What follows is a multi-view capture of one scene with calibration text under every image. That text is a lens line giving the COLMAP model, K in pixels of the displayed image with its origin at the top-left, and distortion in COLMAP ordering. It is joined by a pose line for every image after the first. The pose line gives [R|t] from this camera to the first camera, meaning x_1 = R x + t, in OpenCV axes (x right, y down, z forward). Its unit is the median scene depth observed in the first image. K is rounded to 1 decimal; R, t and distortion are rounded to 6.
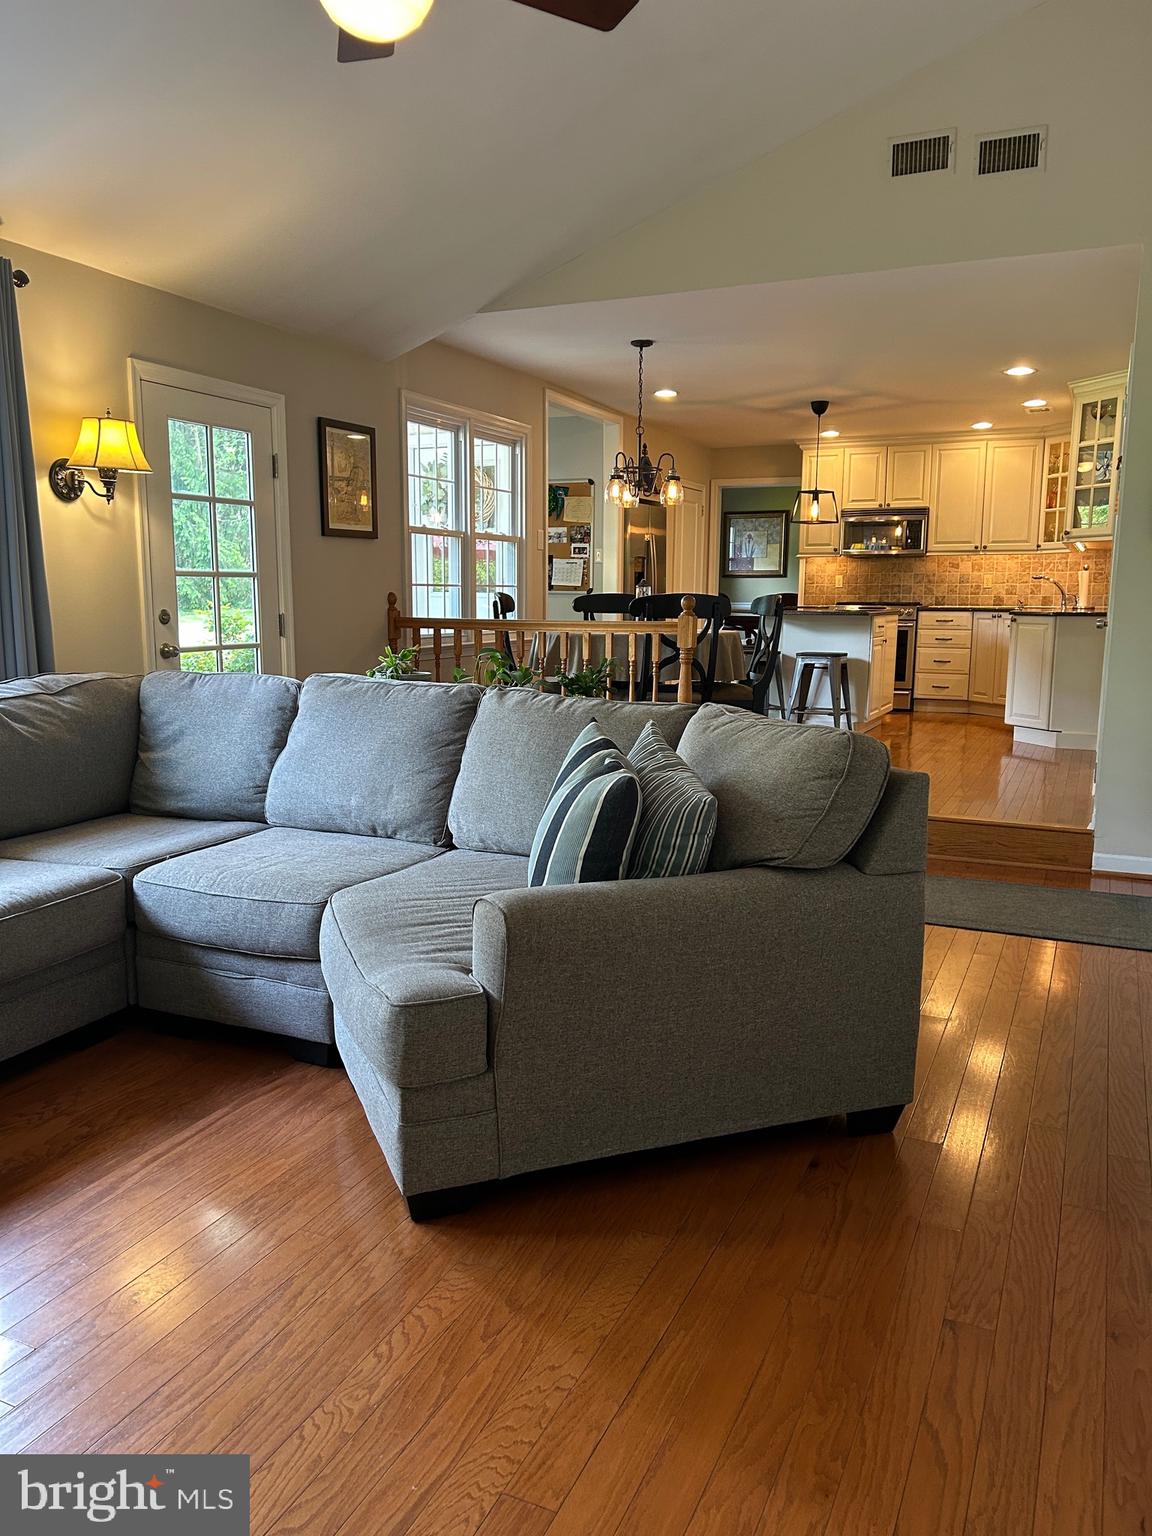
lens RADIAL K [[1150.9, 0, 579.3], [0, 1150.9, 778.2], [0, 0, 1]] dist [0.015385, -0.023833]
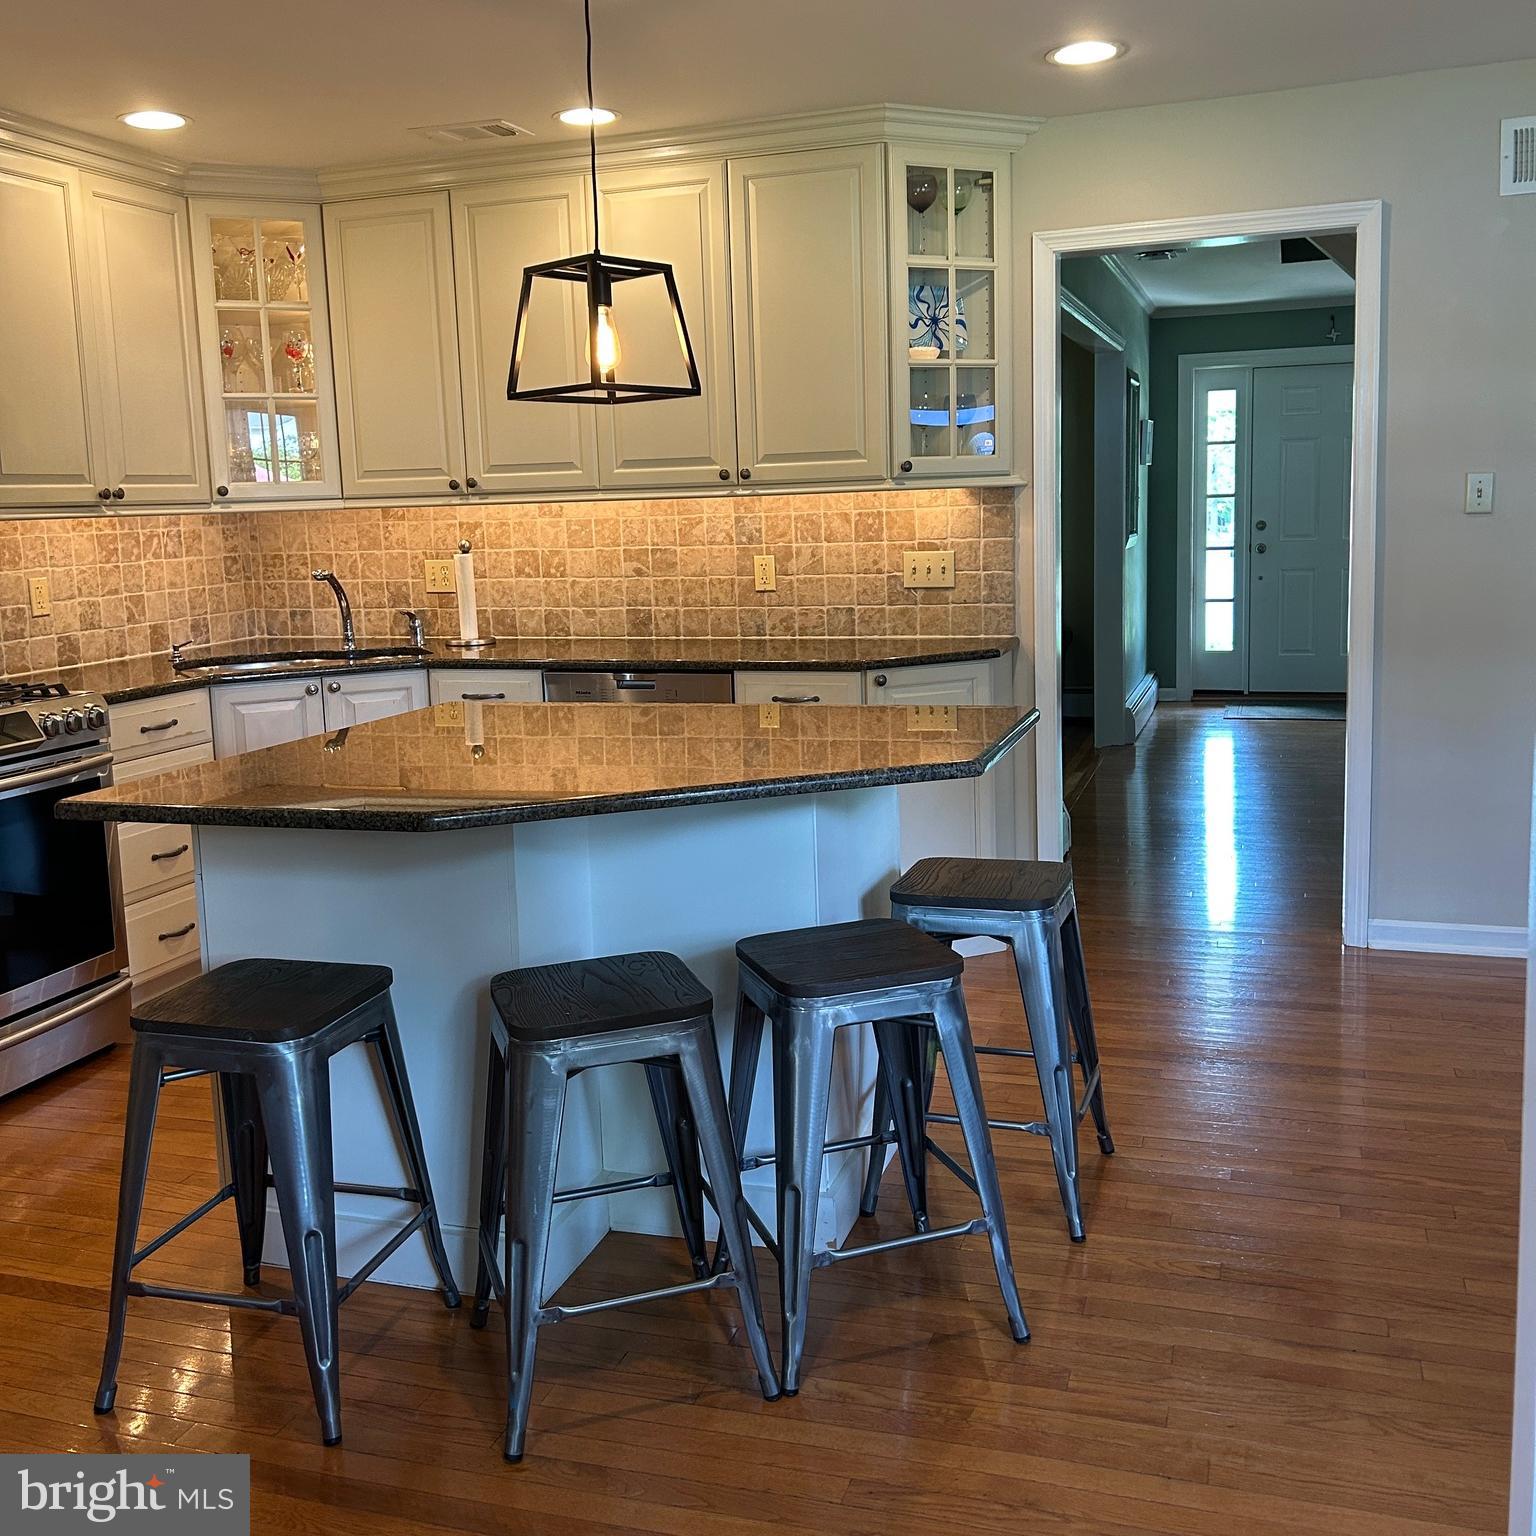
lens RADIAL K [[1570.0, 0, 765.0], [0, 1570.0, 757.7], [0, 0, 1]] dist [0.033709, 0.000000]
pose [[-0.133913, -0.163745, 0.977371, -0.127789], [0.190436, 0.963621, 0.187534, -0.175713], [-0.972523, 0.211239, -0.097858, 0.872979]]
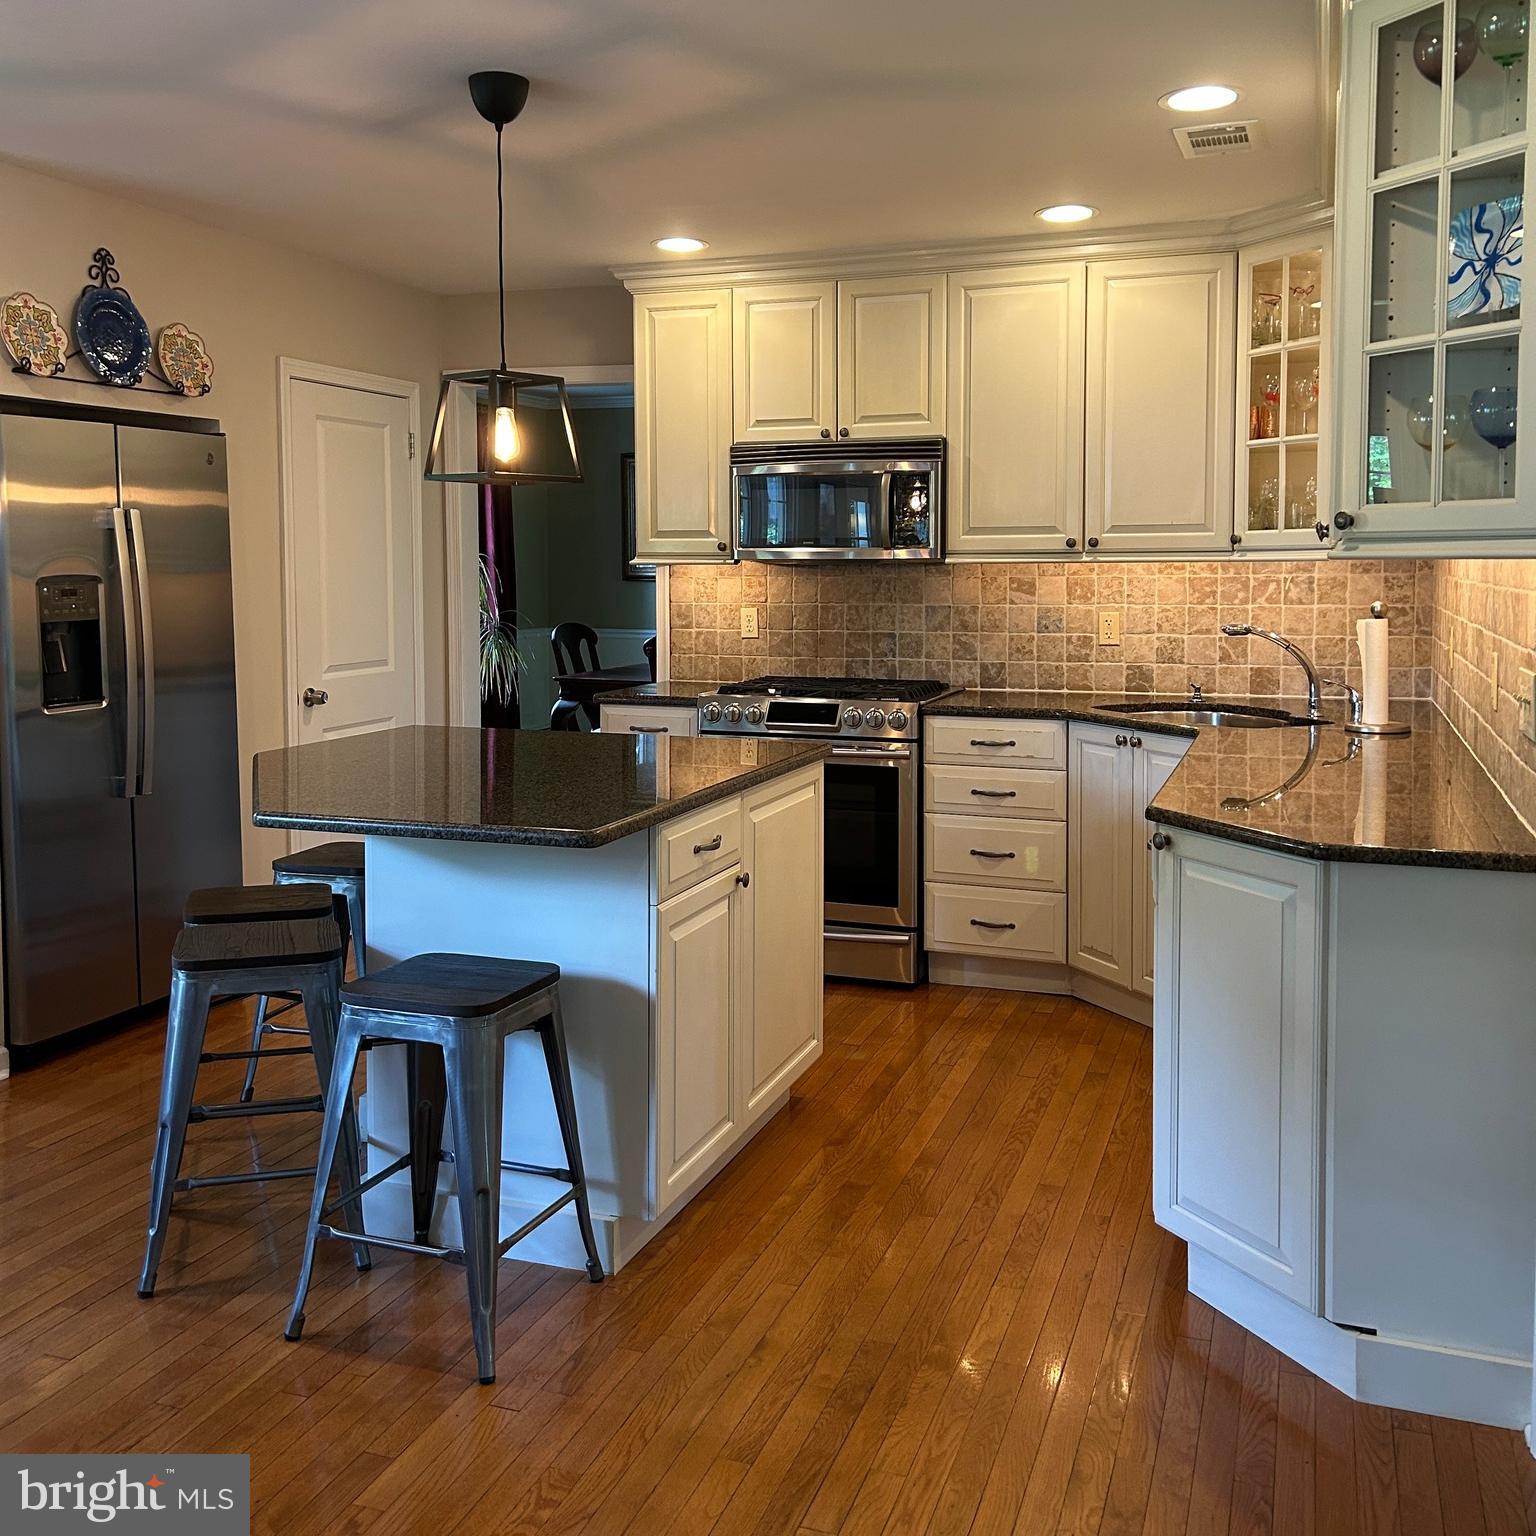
lens RADIAL K [[1570.0, 0, 754.9], [0, 1570.0, 648.2], [0, 0, 1]] dist [0.033709, 0.000000]
pose [[0.996790, -0.013423, 0.078933, 0.201161], [0.021644, 0.994317, -0.104233, -0.115205], [-0.077086, 0.105607, 0.991416, 0.506870]]
